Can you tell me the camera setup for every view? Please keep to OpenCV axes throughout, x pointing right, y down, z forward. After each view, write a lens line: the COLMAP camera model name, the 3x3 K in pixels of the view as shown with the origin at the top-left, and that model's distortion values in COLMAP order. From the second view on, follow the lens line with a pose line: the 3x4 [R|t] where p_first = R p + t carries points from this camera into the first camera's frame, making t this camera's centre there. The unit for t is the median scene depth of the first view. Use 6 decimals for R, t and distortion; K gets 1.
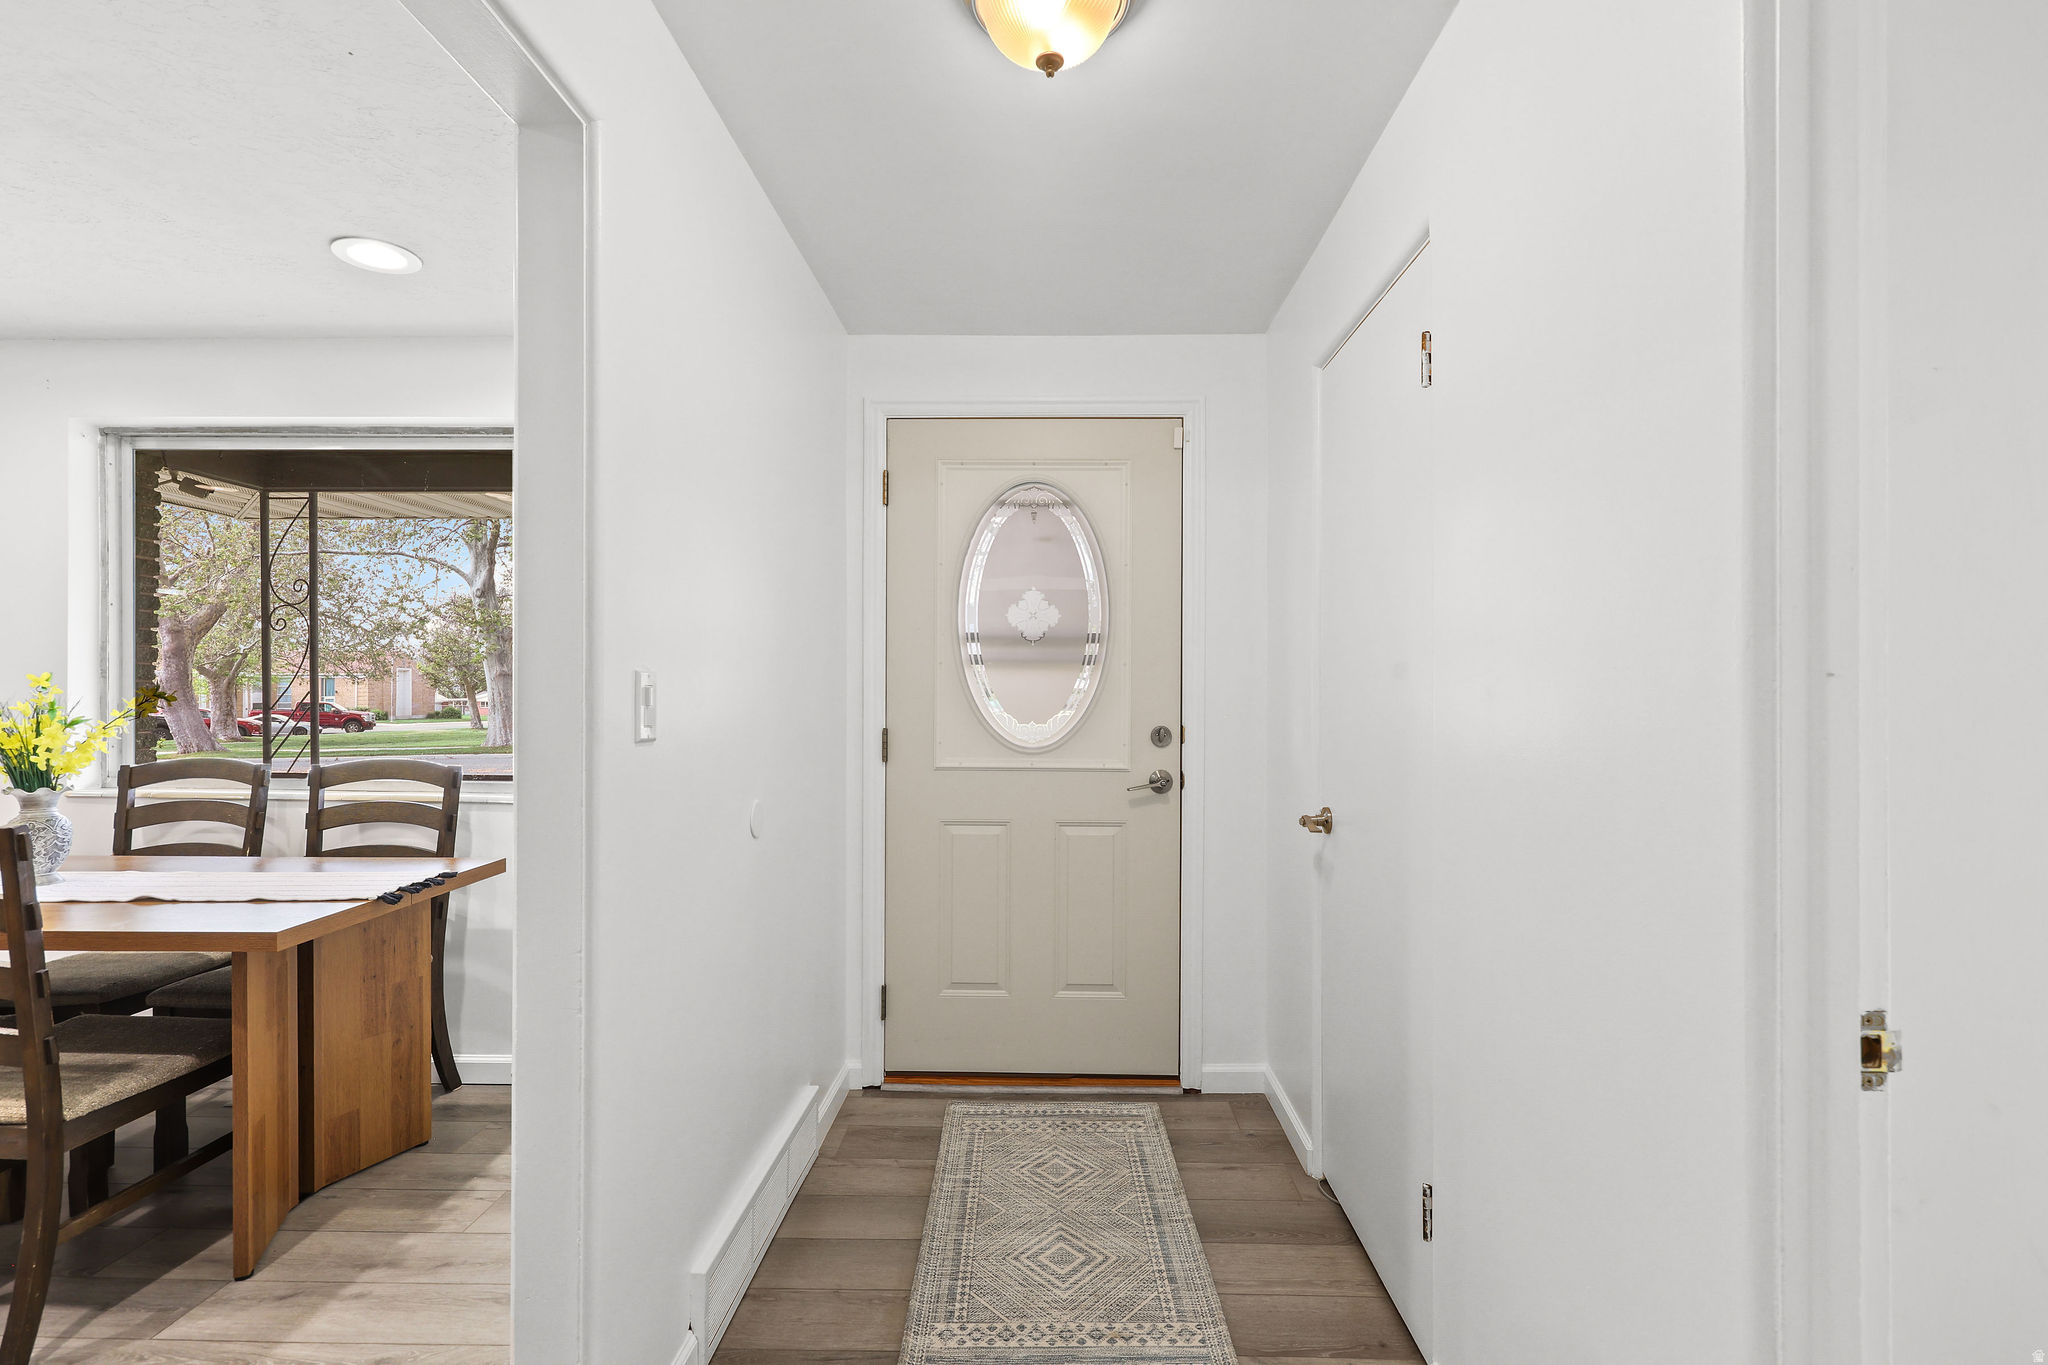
lens RADIAL K [[932.6, 0, 1024.2], [0, 932.6, 693.6], [0, 0, 1]] dist [0.001154, 0.000367]
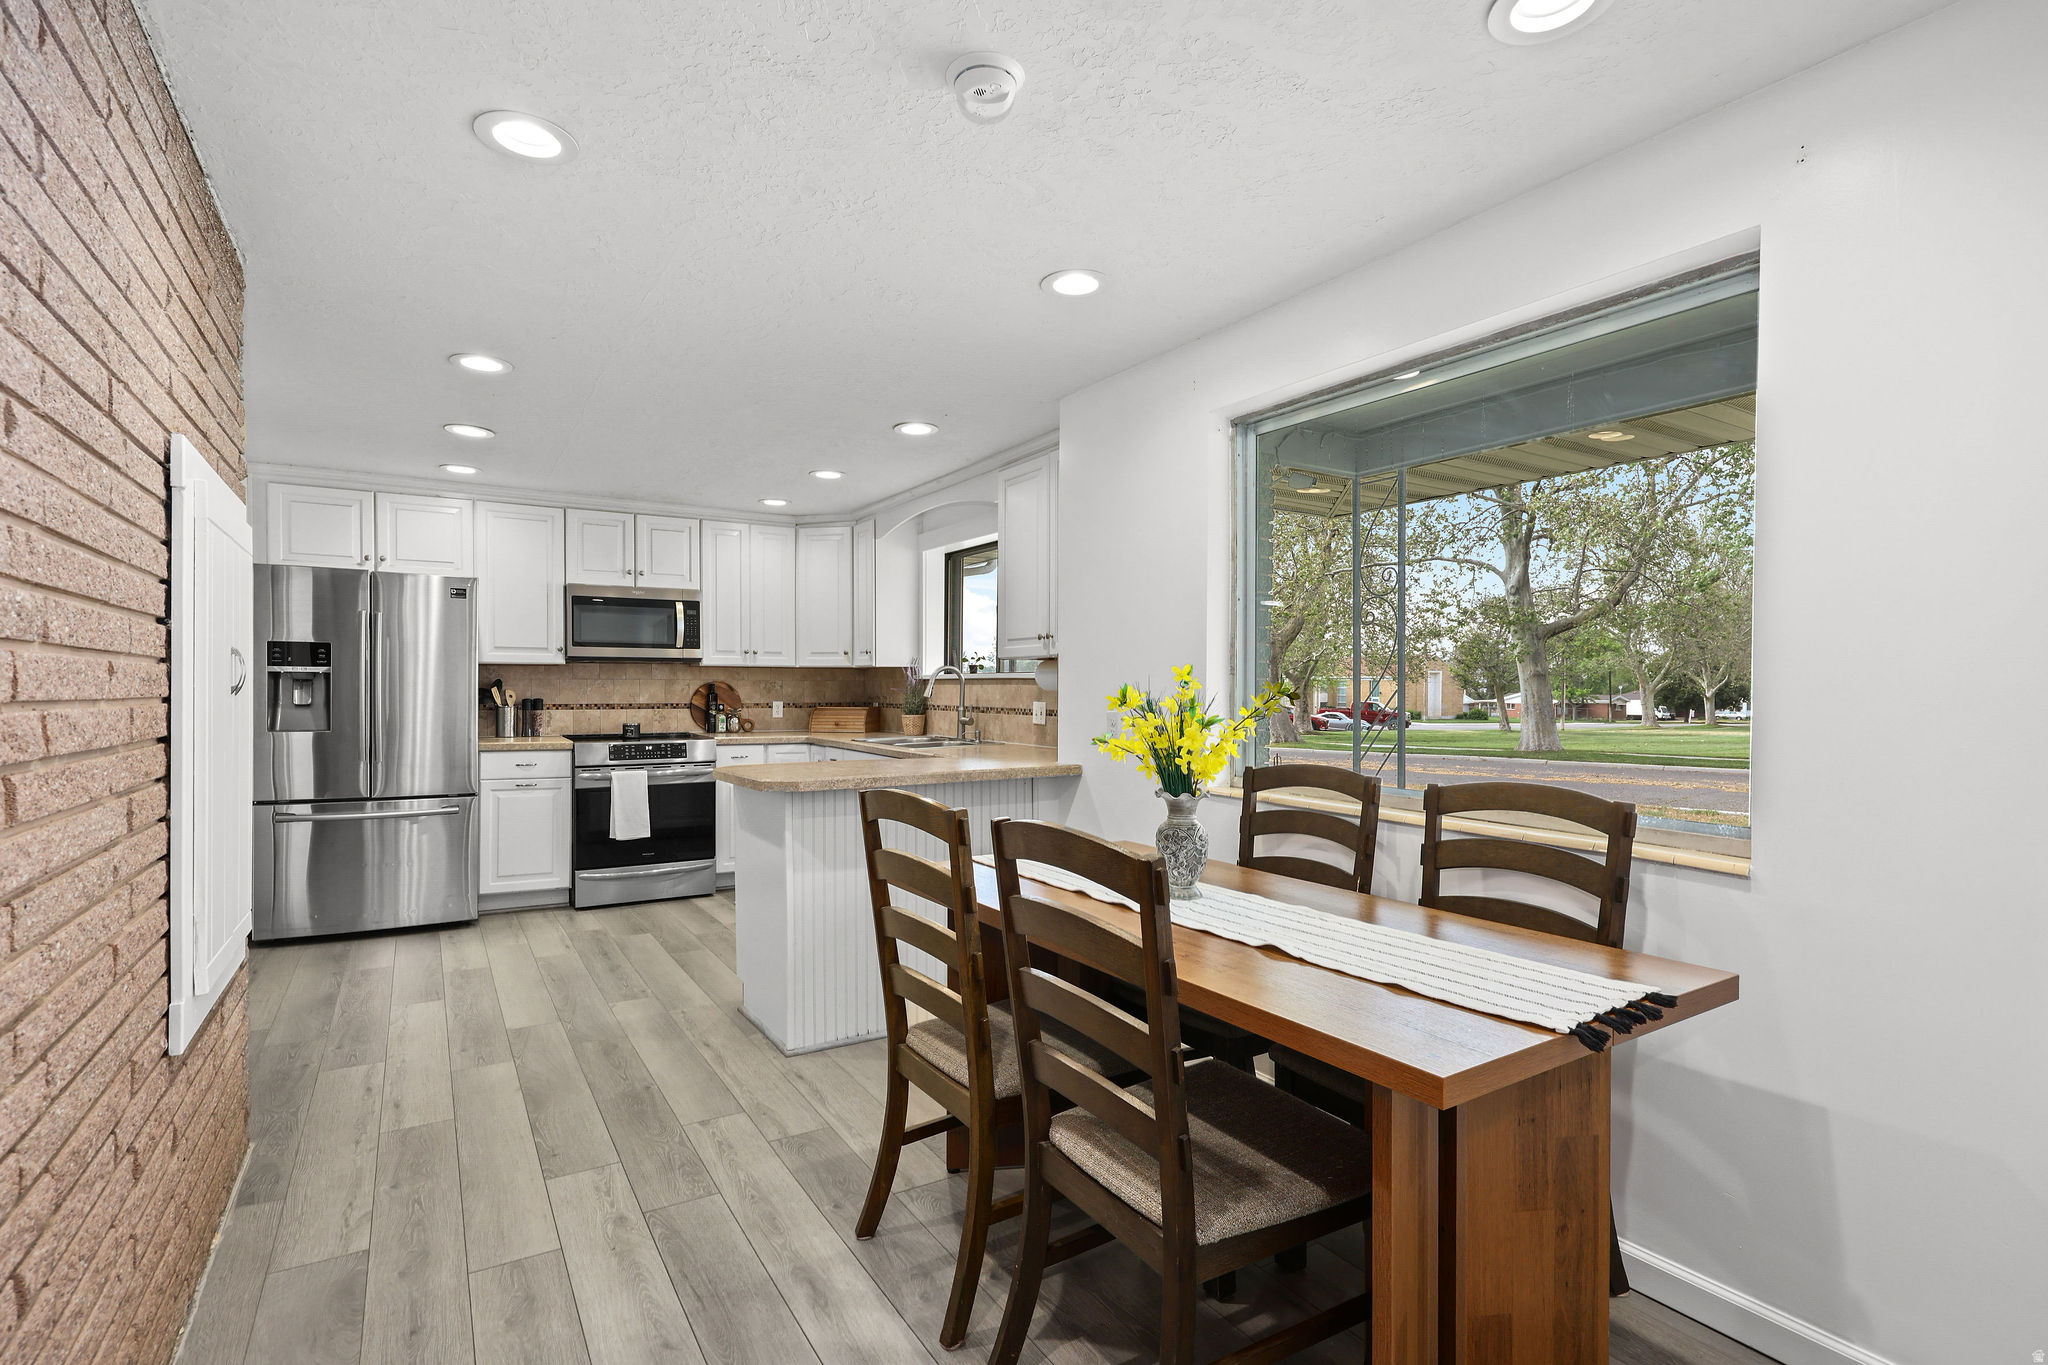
lens RADIAL K [[981.0, 0, 1020.2], [0, 981.0, 699.2], [0, 0, 1]] dist [0.000452, -0.000108]
pose [[0.550790, 0.008127, -0.834604, -0.269056], [-0.004964, 0.999967, 0.006462, 0.003365], [0.834629, 0.000584, 0.550812, 0.266799]]
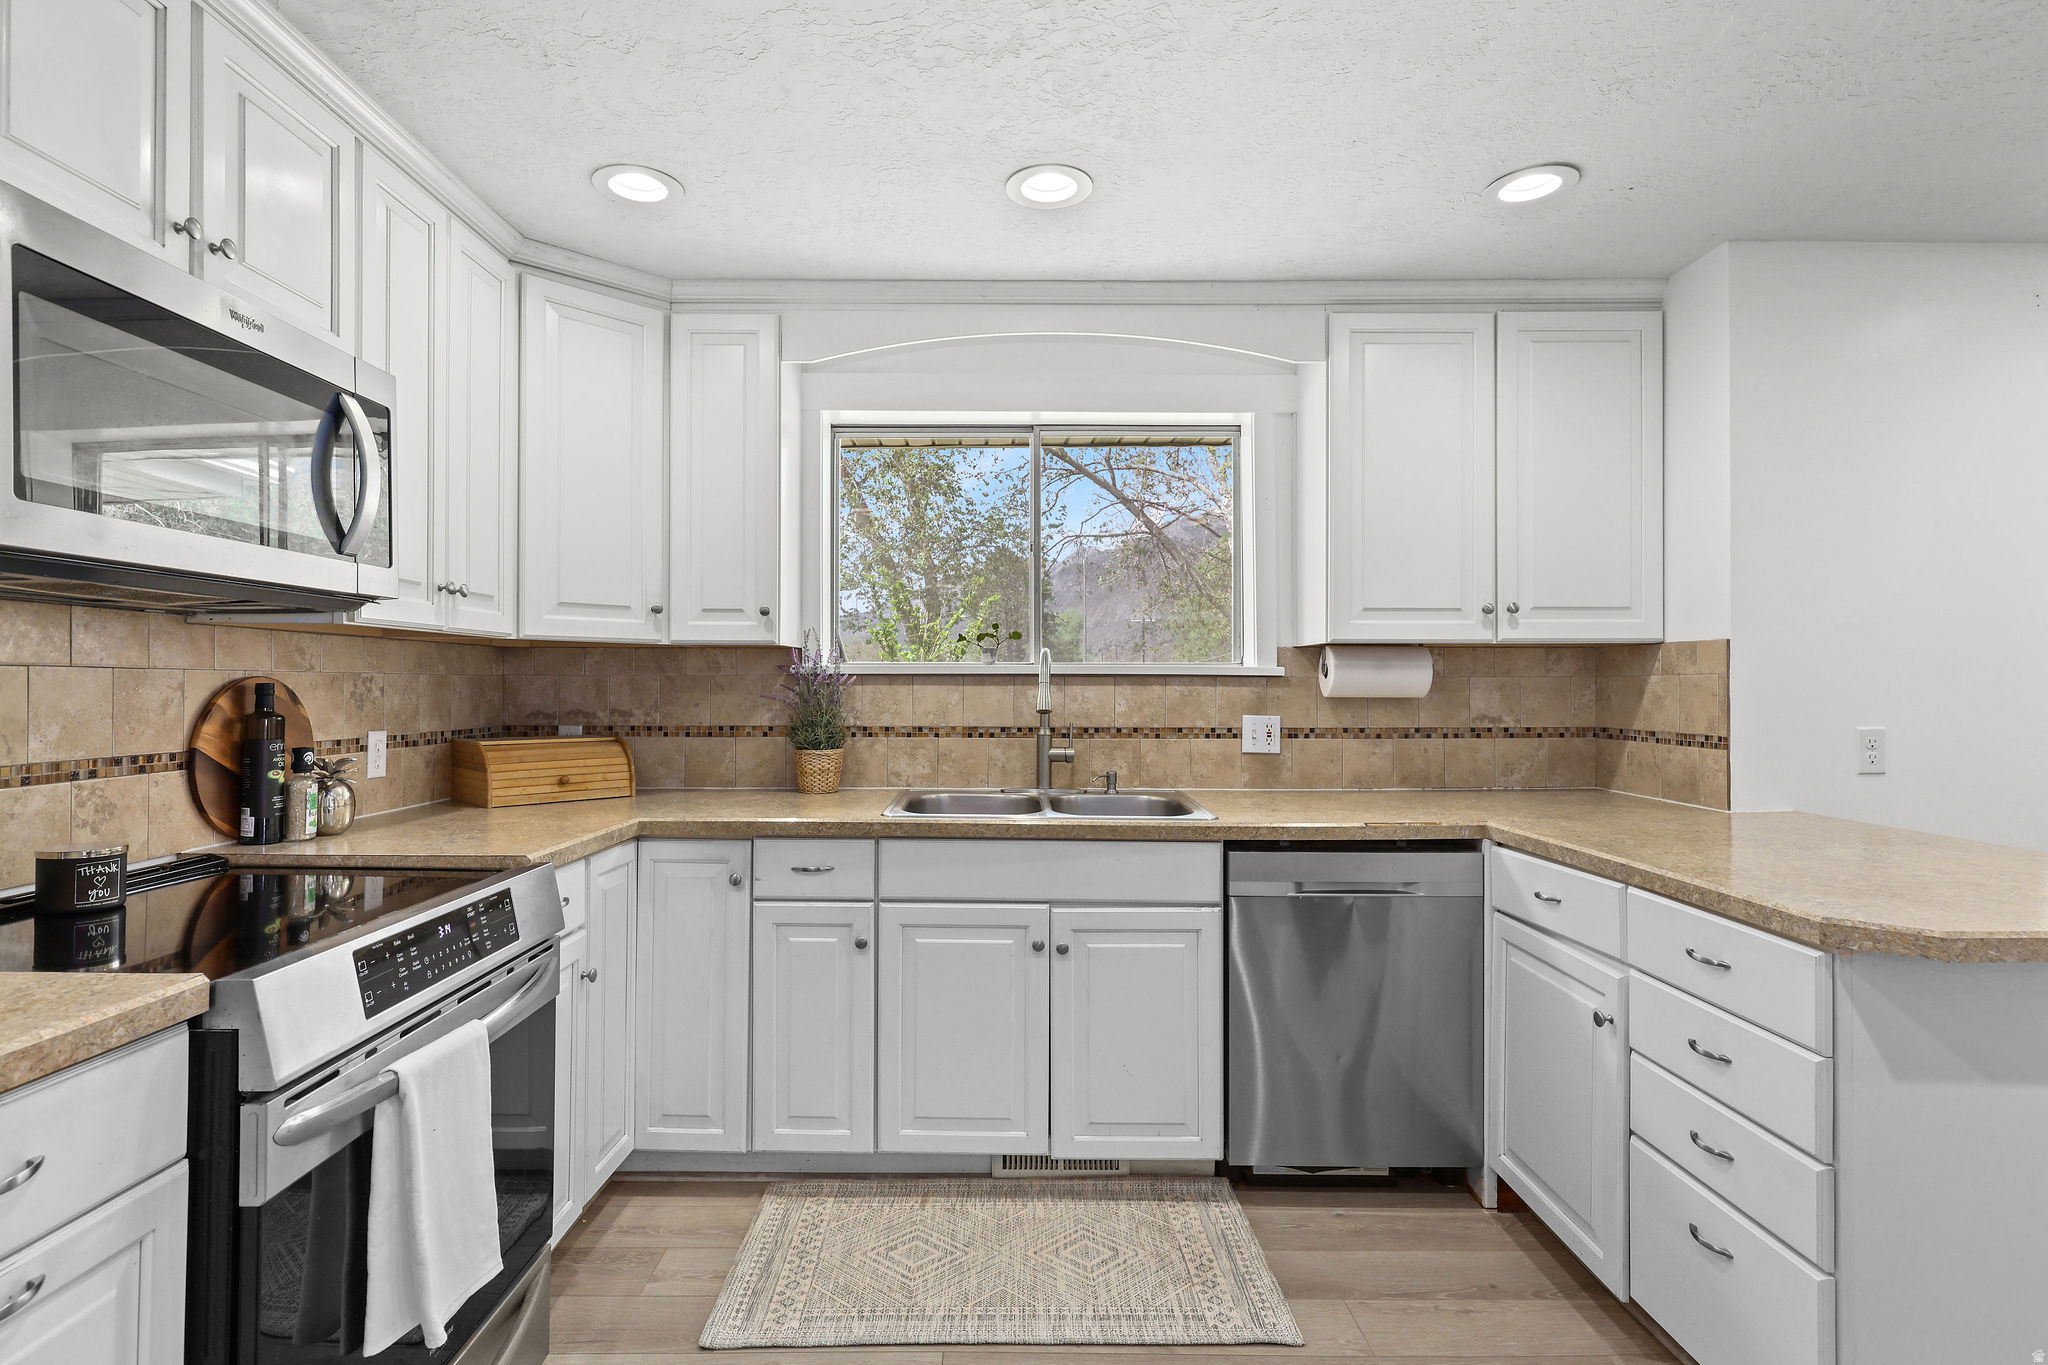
lens RADIAL K [[1026.0, 0, 1004.9], [0, 1026.0, 679.5], [0, 0, 1]] dist [0.001978, -0.001624]
pose [[0.999424, -0.001277, 0.033908, -2.248842], [0.001623, 0.999947, -0.010176, -0.009598], [-0.033893, 0.010225, 0.999373, 0.170545]]
